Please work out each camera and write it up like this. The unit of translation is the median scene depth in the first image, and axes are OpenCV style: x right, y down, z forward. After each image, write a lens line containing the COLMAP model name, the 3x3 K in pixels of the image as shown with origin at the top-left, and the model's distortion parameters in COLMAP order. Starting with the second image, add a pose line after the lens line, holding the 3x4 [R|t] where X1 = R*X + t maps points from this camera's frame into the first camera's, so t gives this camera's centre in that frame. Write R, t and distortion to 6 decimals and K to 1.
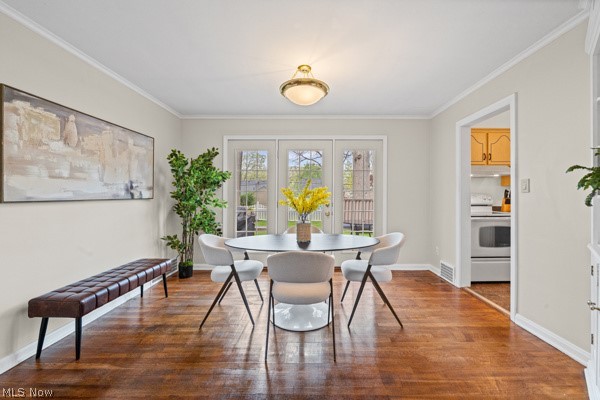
lens RADIAL K [[241.9, 0, 312.8], [0, 241.9, 196.4], [0, 0, 1]] dist [0.000665, 0.000026]
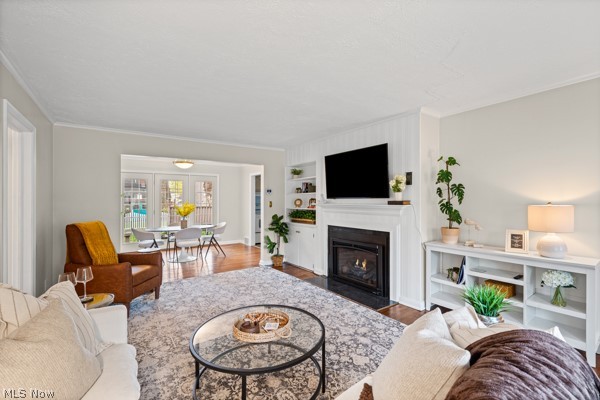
lens RADIAL K [[262.5, 0, 301.2], [0, 262.5, 199.2], [0, 0, 1]] dist [-0.000087, -0.000075]
pose [[0.824884, 0.000833, 0.565301, -0.378436], [0.000006, 0.999999, -0.001483, -0.058622], [-0.565302, 0.001227, 0.824883, -1.239417]]
